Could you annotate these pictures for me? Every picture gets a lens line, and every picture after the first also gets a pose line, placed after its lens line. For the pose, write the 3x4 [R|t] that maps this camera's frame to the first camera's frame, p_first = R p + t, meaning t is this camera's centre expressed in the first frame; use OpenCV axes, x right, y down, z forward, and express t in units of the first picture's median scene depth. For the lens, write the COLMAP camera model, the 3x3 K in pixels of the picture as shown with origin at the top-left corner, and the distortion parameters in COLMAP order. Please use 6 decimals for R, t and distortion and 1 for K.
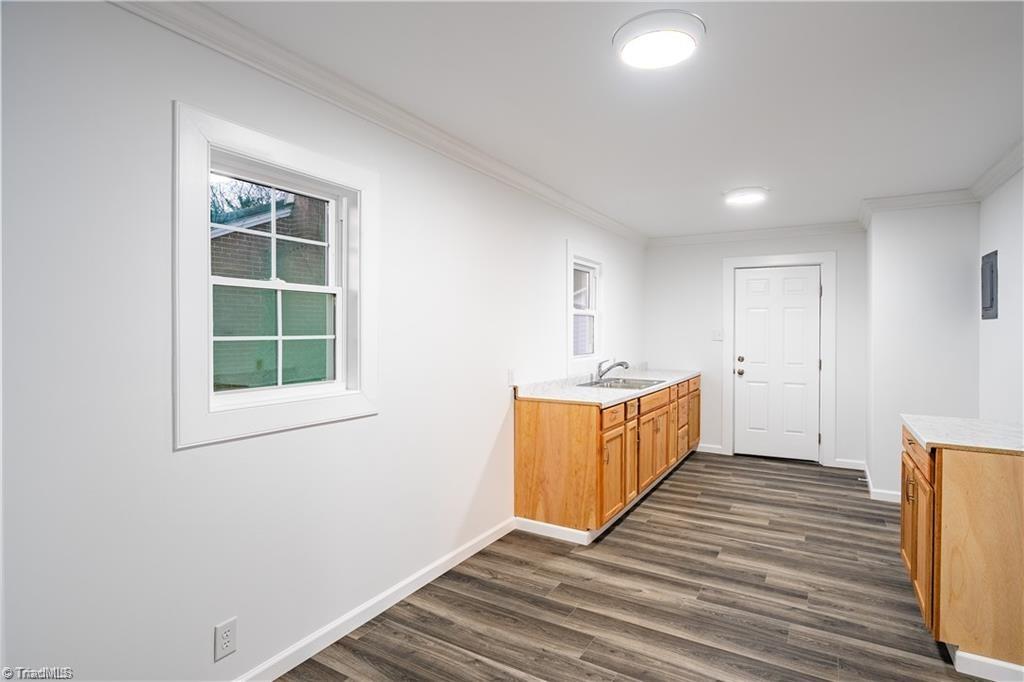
lens RADIAL K [[521.7, 0, 513.2], [0, 521.7, 335.3], [0, 0, 1]] dist [-0.004931, 0.003342]
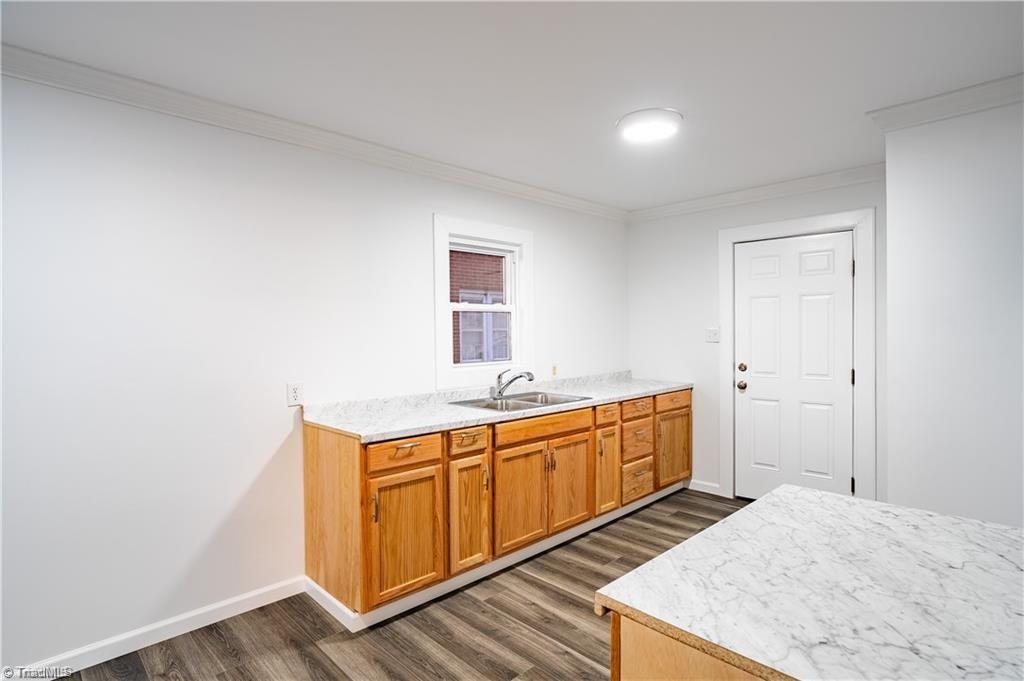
lens RADIAL K [[521.7, 0, 517.5], [0, 521.7, 341.9], [0, 0, 1]] dist [-0.004931, 0.003342]
pose [[0.967141, -0.007202, -0.254139, 0.503892], [0.009811, 0.999911, 0.009000, 0.000407], [0.254051, -0.011198, 0.967126, 0.345626]]
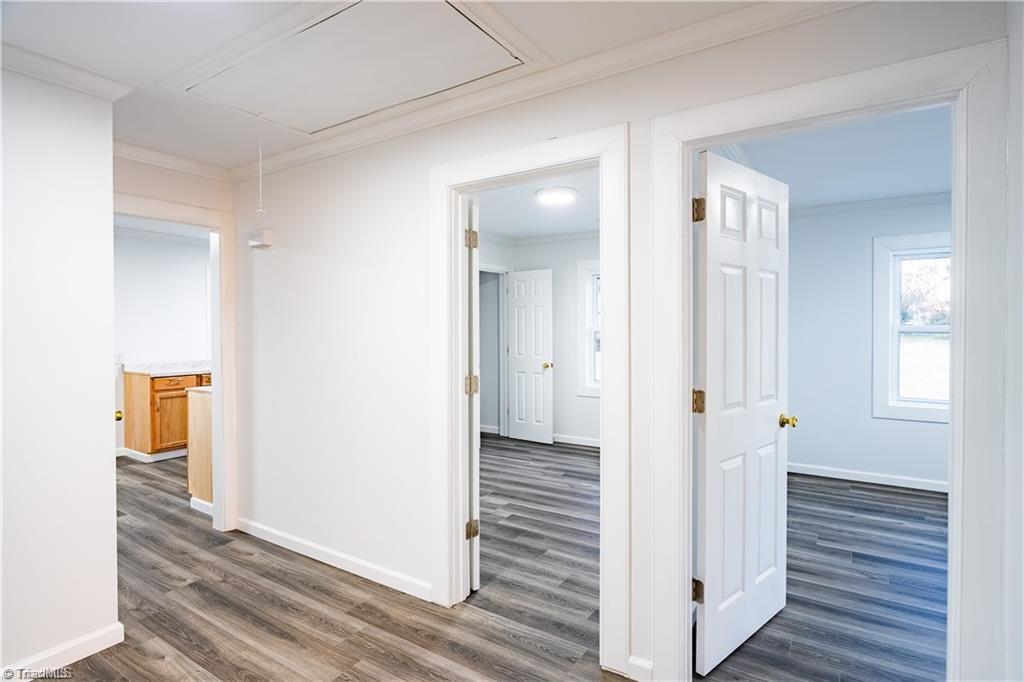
lens RADIAL K [[521.7, 0, 520.9], [0, 521.7, 338.4], [0, 0, 1]] dist [-0.004931, 0.003342]
pose [[0.999341, -0.001580, -0.036259, 1.236927], [0.001904, 0.999959, 0.008892, 0.009948], [0.036243, -0.008955, 0.999303, -0.494877]]
